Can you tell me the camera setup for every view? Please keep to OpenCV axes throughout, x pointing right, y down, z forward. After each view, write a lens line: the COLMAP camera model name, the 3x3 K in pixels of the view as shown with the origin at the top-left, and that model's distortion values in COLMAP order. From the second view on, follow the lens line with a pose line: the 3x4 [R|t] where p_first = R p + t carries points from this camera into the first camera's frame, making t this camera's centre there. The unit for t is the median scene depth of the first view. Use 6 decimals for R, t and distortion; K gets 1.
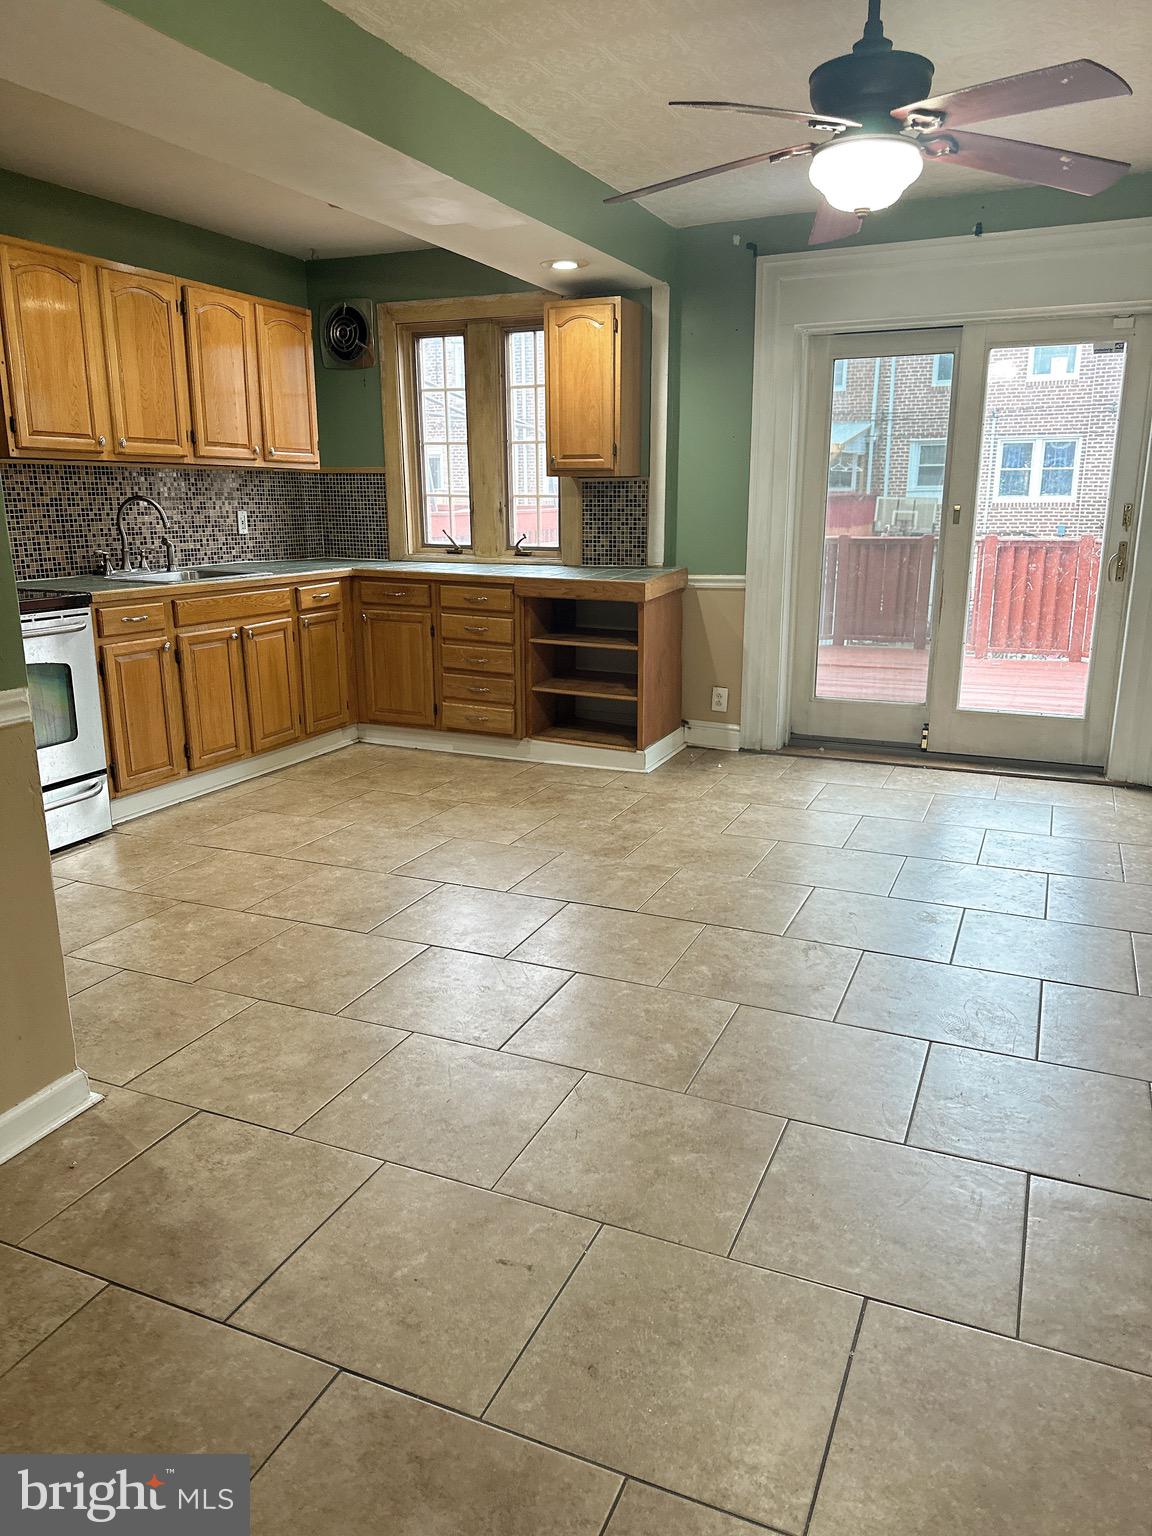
lens RADIAL K [[1071.0, 0, 582.8], [0, 1071.0, 770.8], [0, 0, 1]] dist [0.128976, -0.202741]
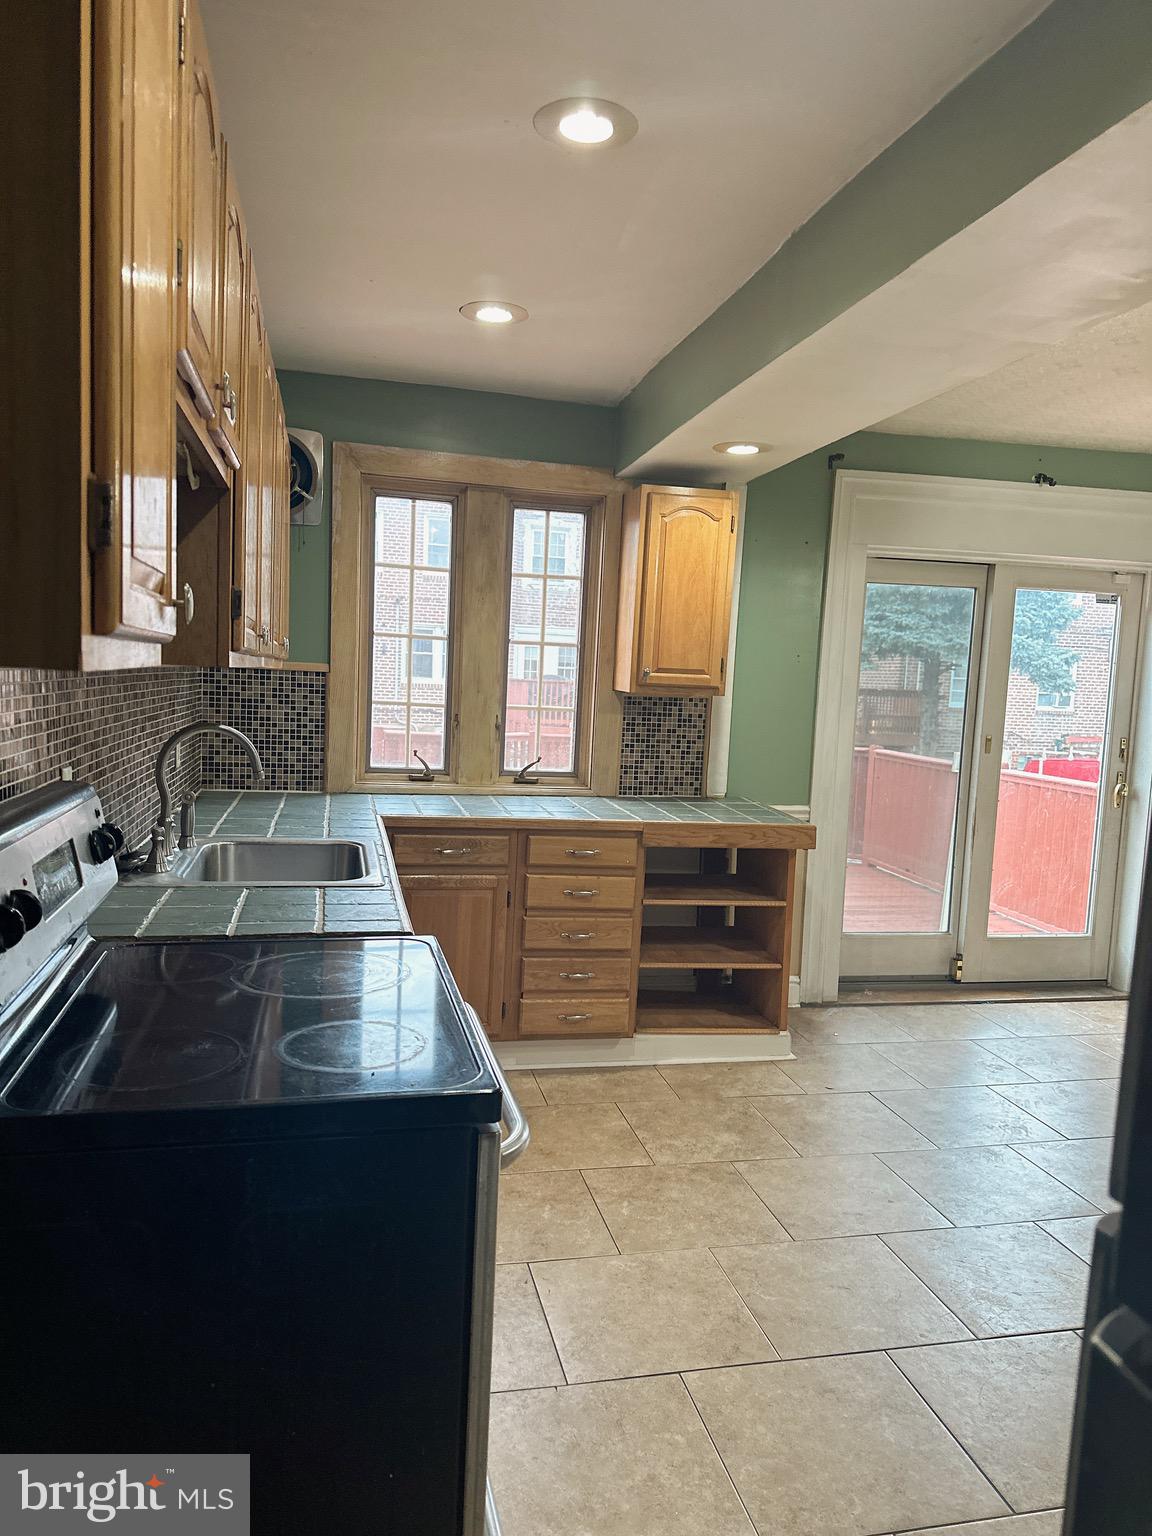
lens RADIAL K [[1071.0, 0, 582.8], [0, 1071.0, 770.8], [0, 0, 1]] dist [0.128976, -0.202741]
pose [[0.804031, -0.017268, 0.594337, -0.541880], [0.104152, 0.988214, -0.112188, -0.135942], [-0.585395, 0.152104, 0.796353, 0.421269]]
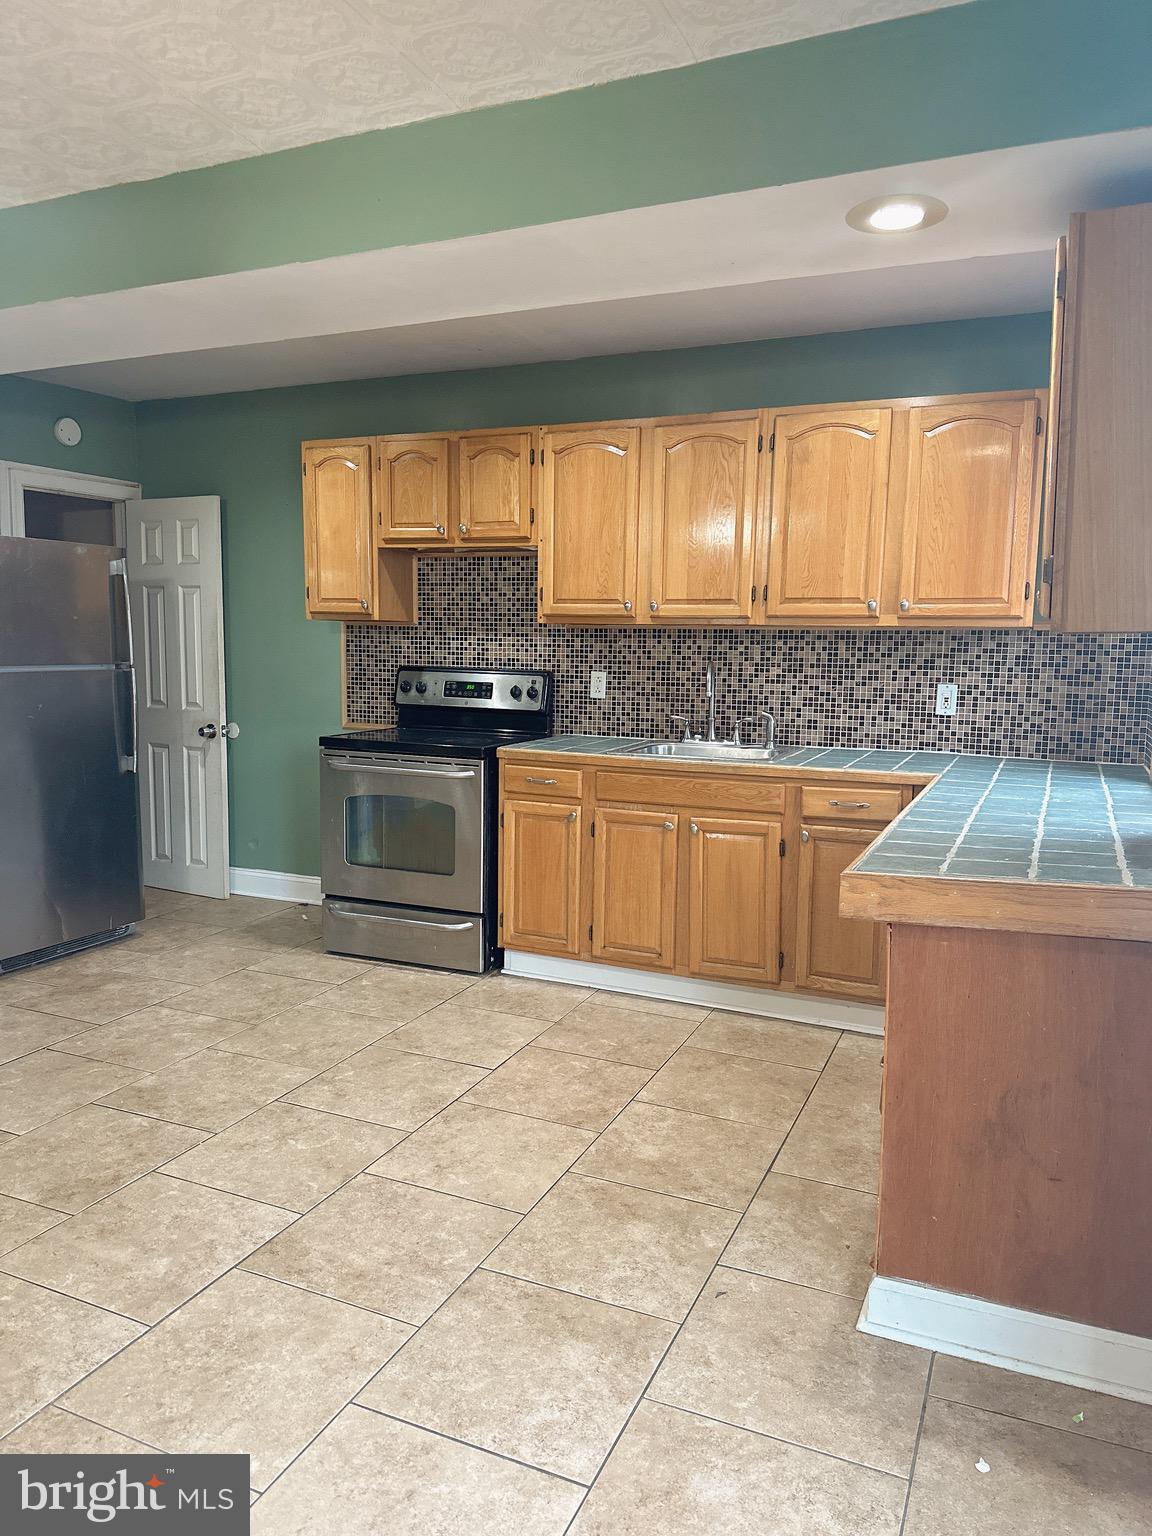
lens RADIAL K [[1071.0, 0, 582.8], [0, 1071.0, 770.8], [0, 0, 1]] dist [0.128976, -0.202741]
pose [[-0.004365, 0.123952, -0.992279, 0.452019], [-0.262101, 0.957455, 0.120755, -0.227203], [0.965030, 0.260605, 0.028309, 0.832140]]
